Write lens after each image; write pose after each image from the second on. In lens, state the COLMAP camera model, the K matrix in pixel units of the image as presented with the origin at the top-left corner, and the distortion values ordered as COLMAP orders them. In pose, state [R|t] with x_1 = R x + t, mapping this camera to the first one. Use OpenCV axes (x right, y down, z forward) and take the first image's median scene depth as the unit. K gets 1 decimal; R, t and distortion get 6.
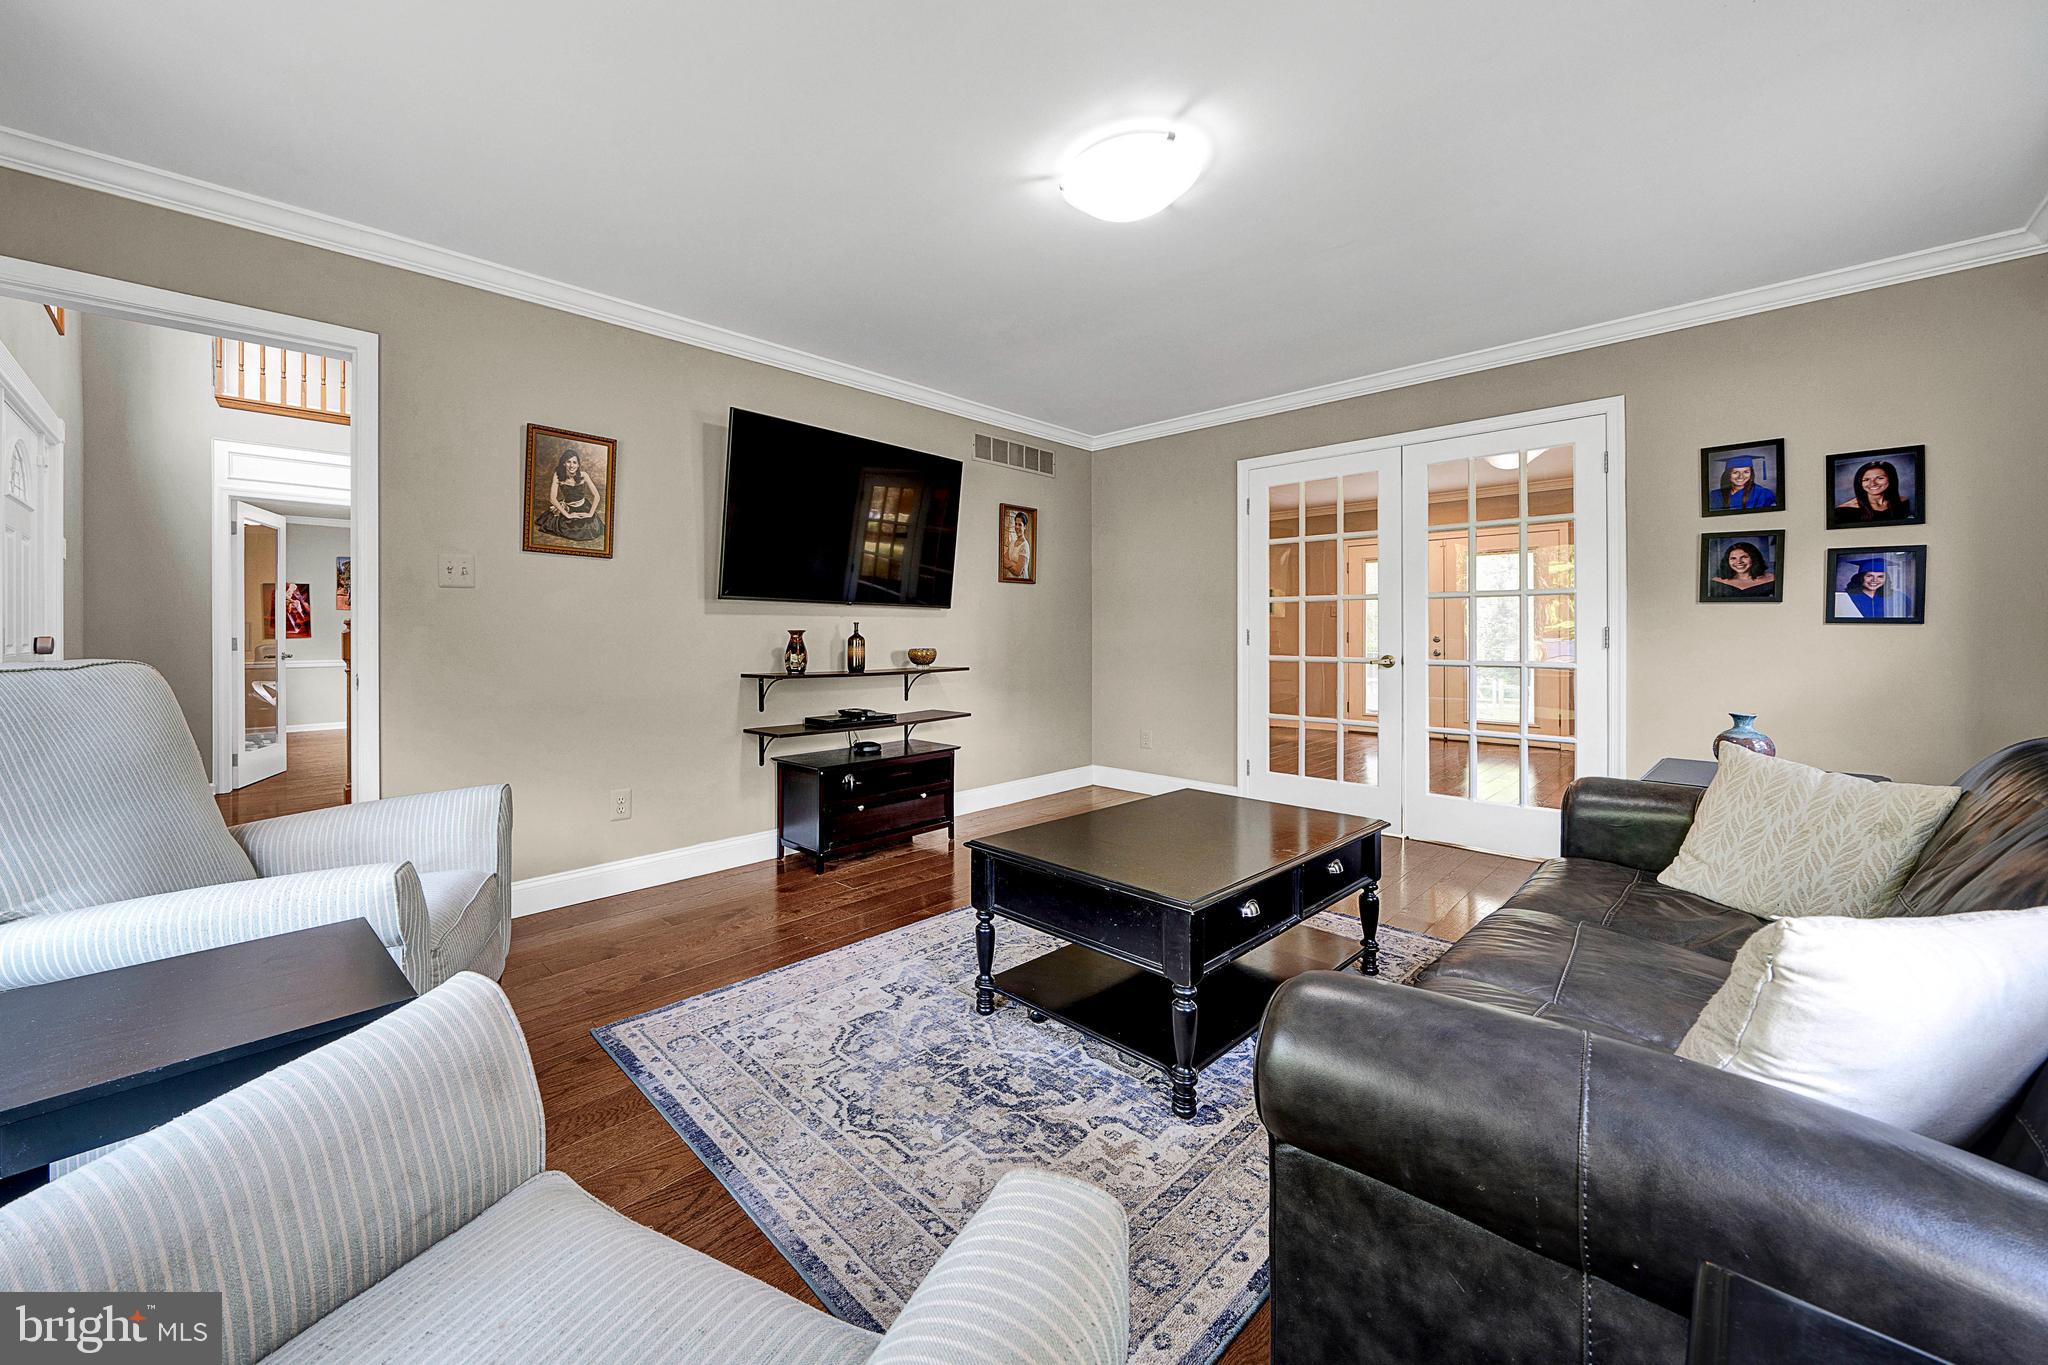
lens RADIAL K [[780.3, 0, 933.8], [0, 780.3, 634.6], [0, 0, 1]] dist [-0.001404, -0.000112]
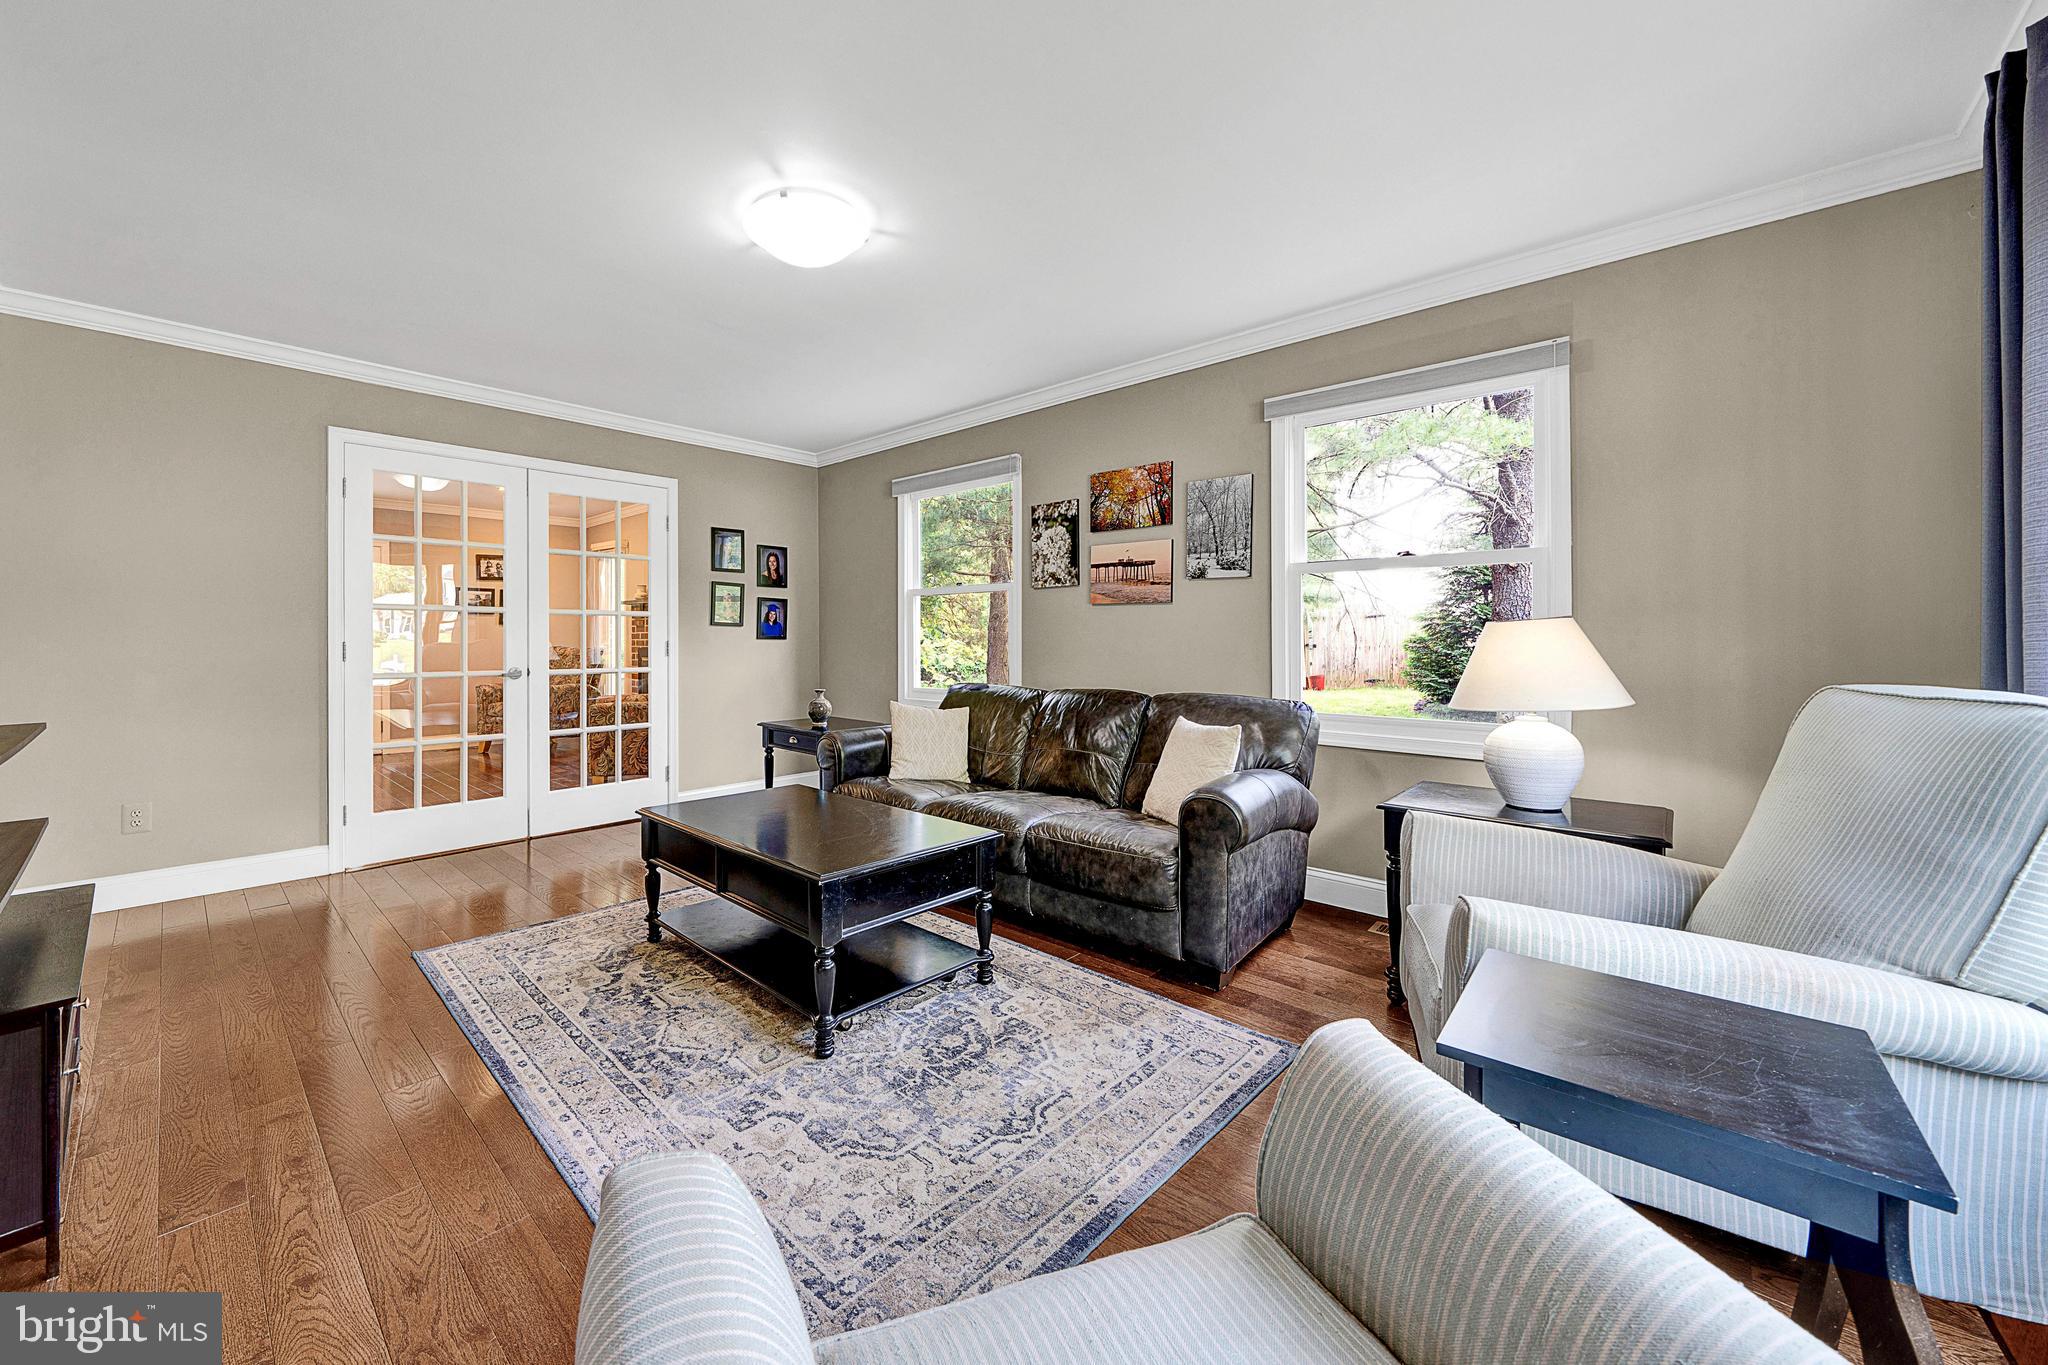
lens RADIAL K [[780.3, 0, 933.8], [0, 780.3, 634.6], [0, 0, 1]] dist [-0.001404, -0.000112]
pose [[-0.047765, 0.007219, 0.998833, -0.943564], [0.003466, 0.999969, -0.007062, -0.014154], [-0.998853, 0.003125, -0.047788, 0.979935]]
